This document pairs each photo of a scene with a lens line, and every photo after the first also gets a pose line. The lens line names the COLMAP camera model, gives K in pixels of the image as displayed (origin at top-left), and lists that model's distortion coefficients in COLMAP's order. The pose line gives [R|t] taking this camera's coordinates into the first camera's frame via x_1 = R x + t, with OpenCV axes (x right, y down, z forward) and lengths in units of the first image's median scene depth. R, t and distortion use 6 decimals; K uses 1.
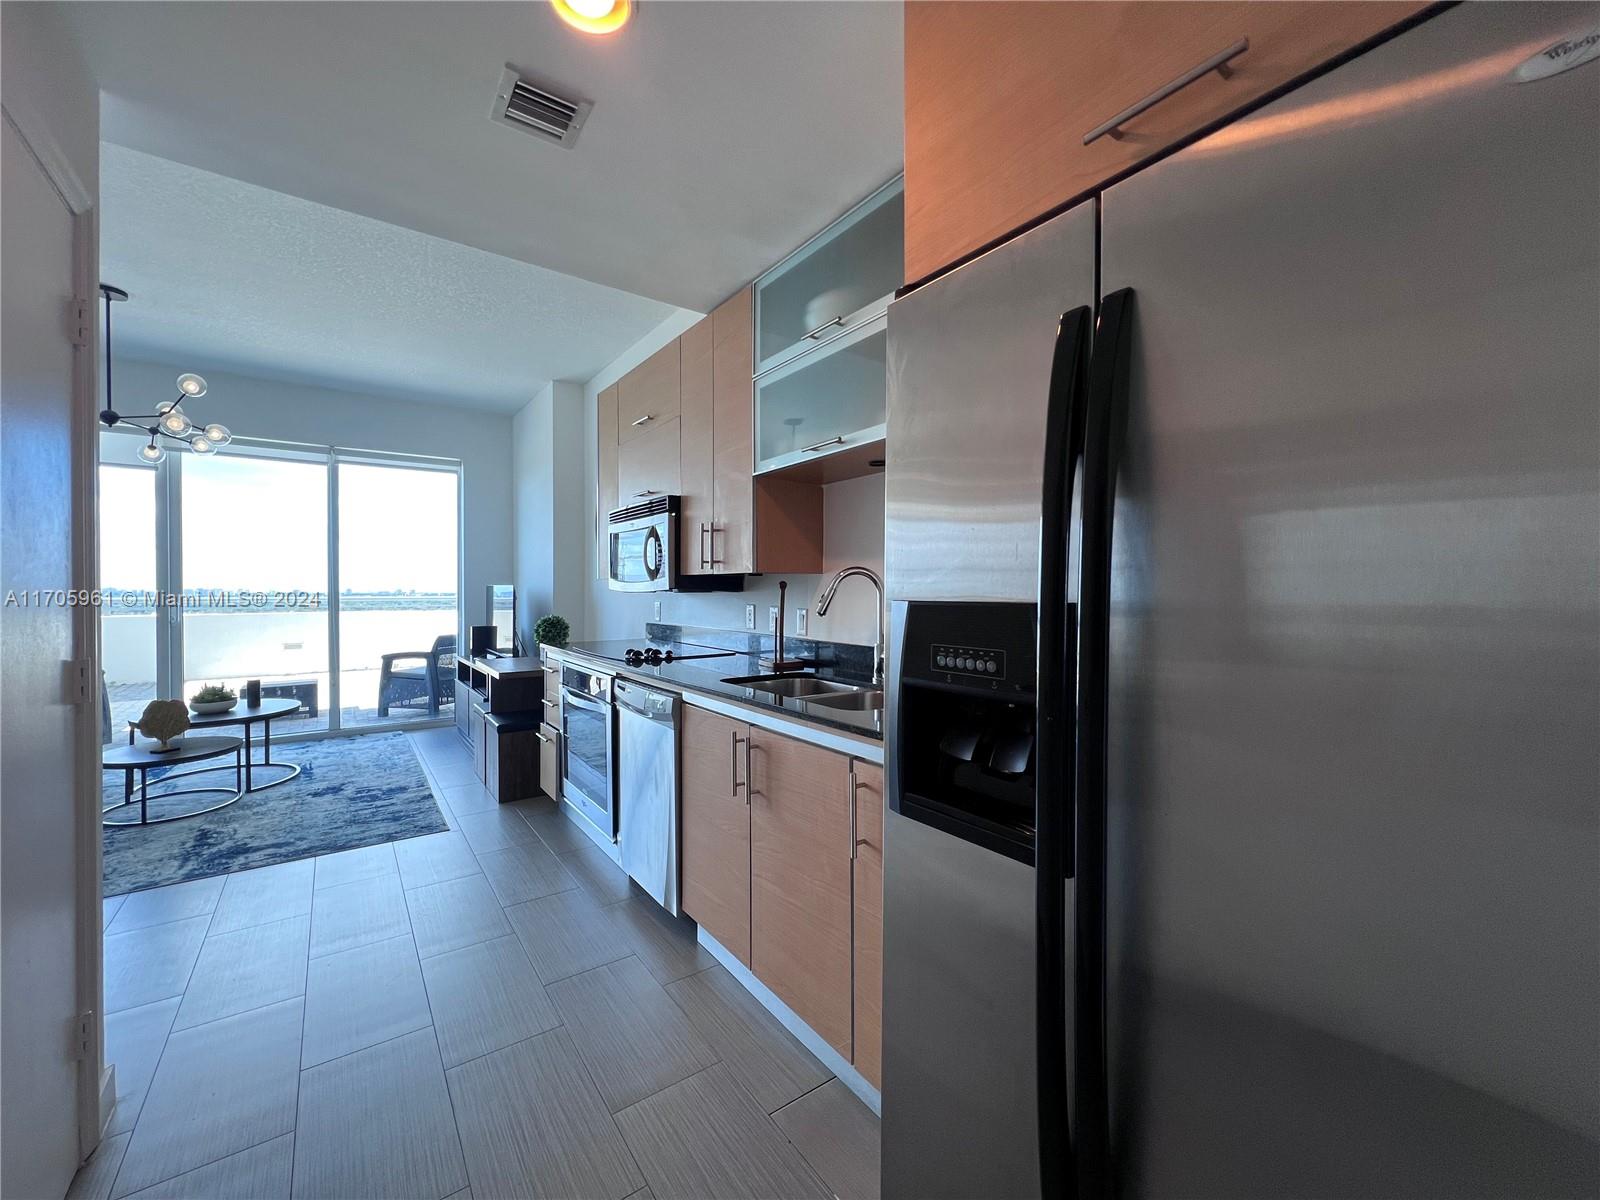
lens RADIAL K [[640.0, 0, 799.8], [0, 640.0, 593.9], [0, 0, 1]] dist [-0.000131, 0.000176]
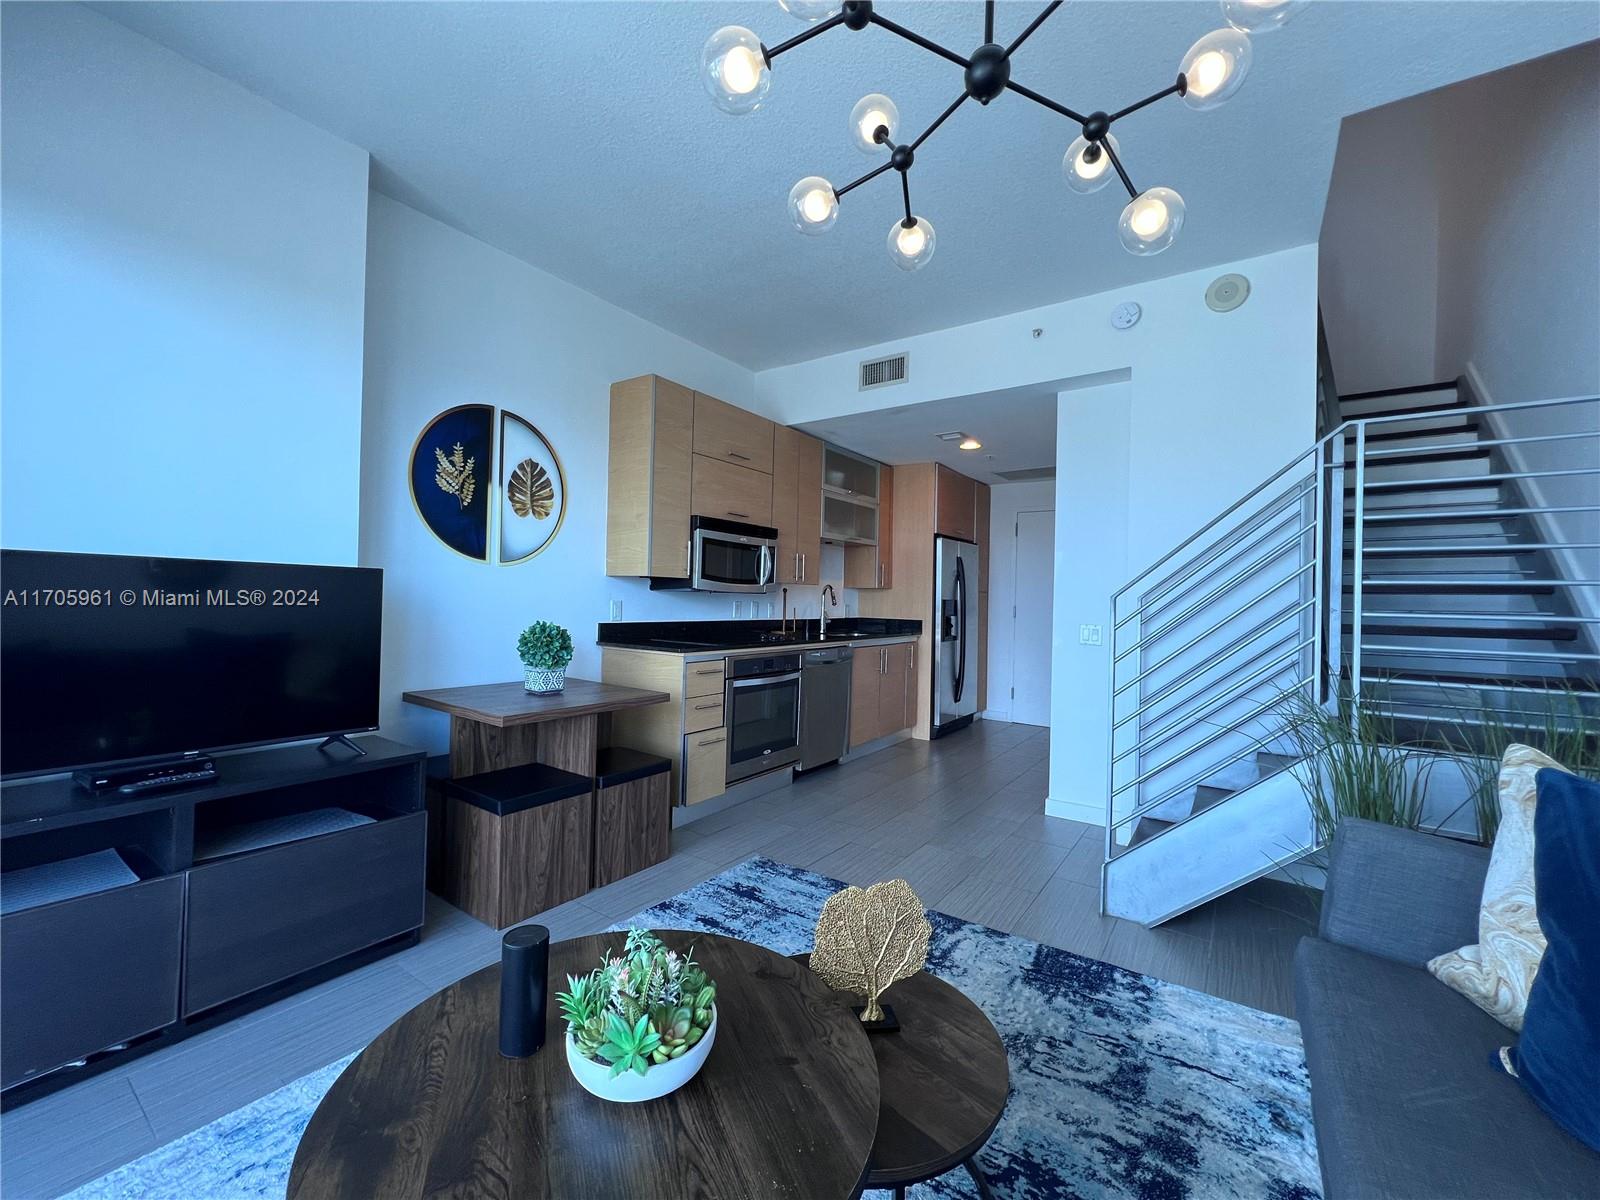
lens RADIAL K [[642.1, 0, 796.8], [0, 642.1, 596.3], [0, 0, 1]] dist [-0.001701, 0.001010]
pose [[-0.320479, -0.007014, 0.947230, -1.358036], [-0.020023, 0.999799, 0.000629, 0.001407], [-0.947044, -0.018765, -0.320555, 1.191450]]
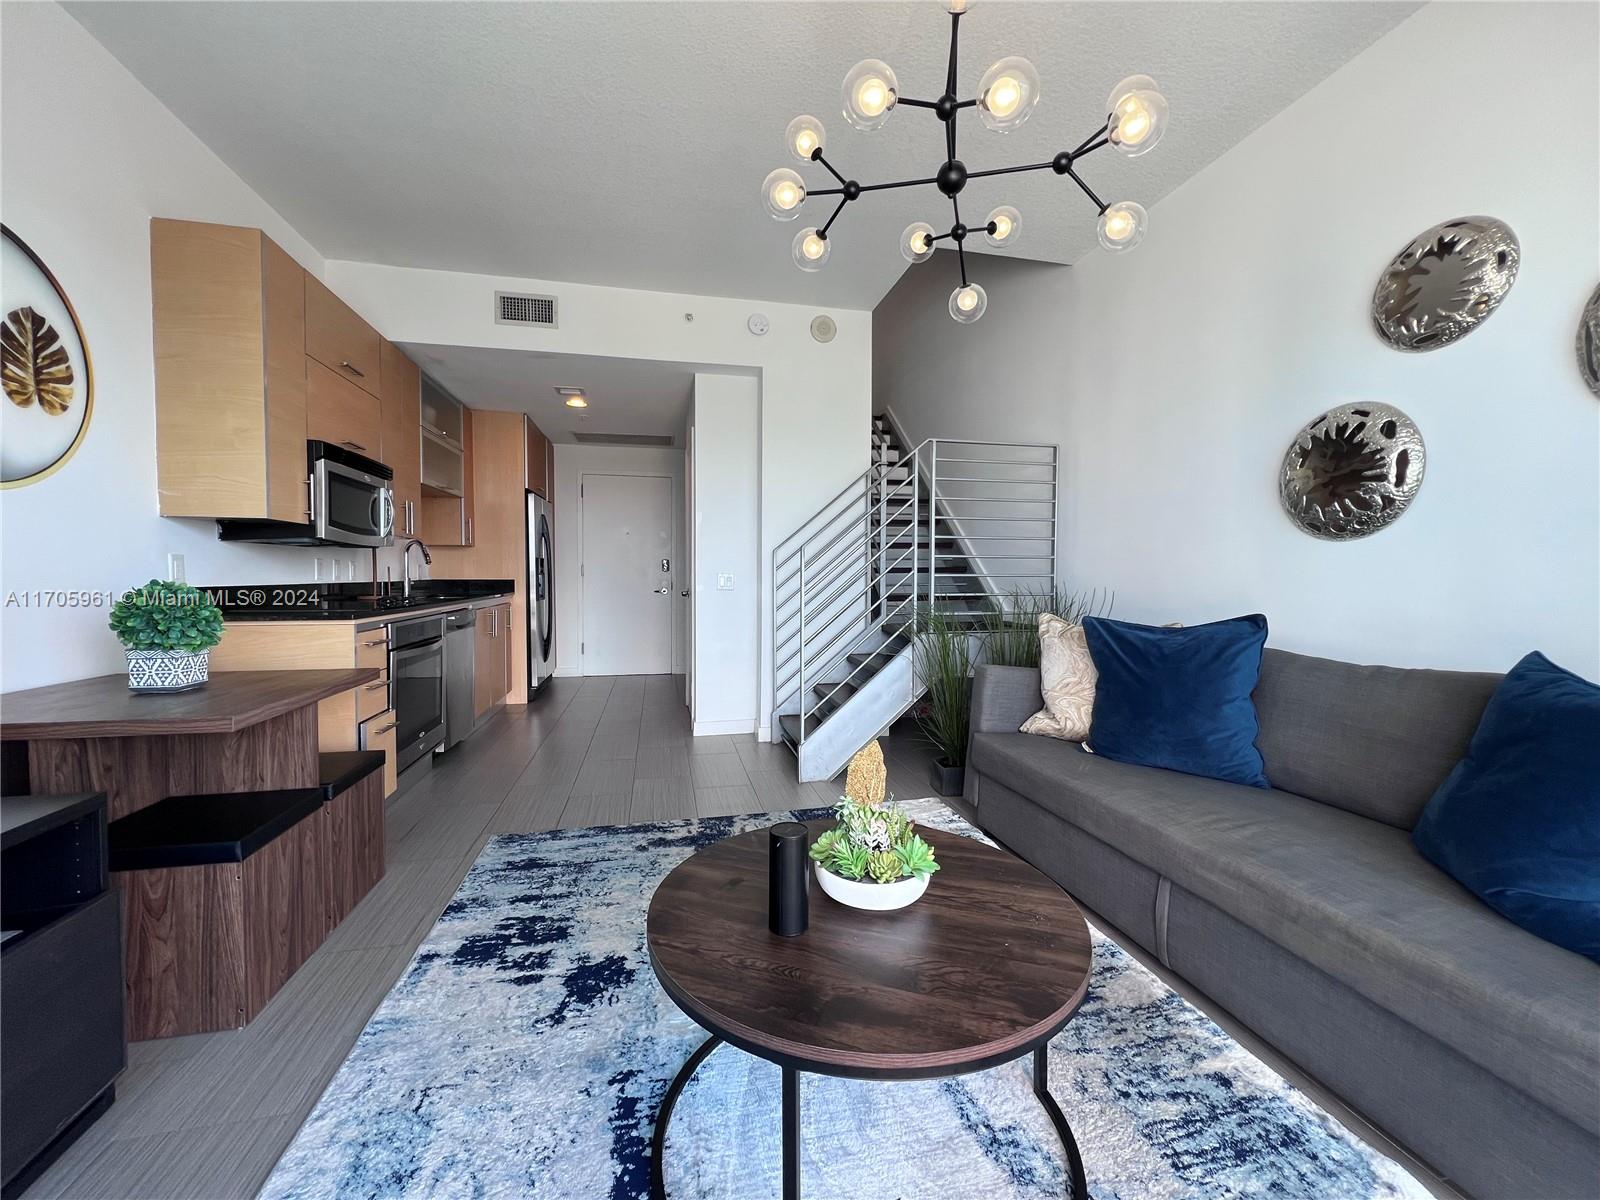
lens RADIAL K [[642.1, 0, 797.4], [0, 642.1, 594.8], [0, 0, 1]] dist [-0.001701, 0.001010]
pose [[-0.915014, -0.018904, 0.402978, -1.168524], [-0.003050, 0.999197, 0.039949, 0.029653], [-0.403409, 0.035324, -0.914337, 1.506786]]
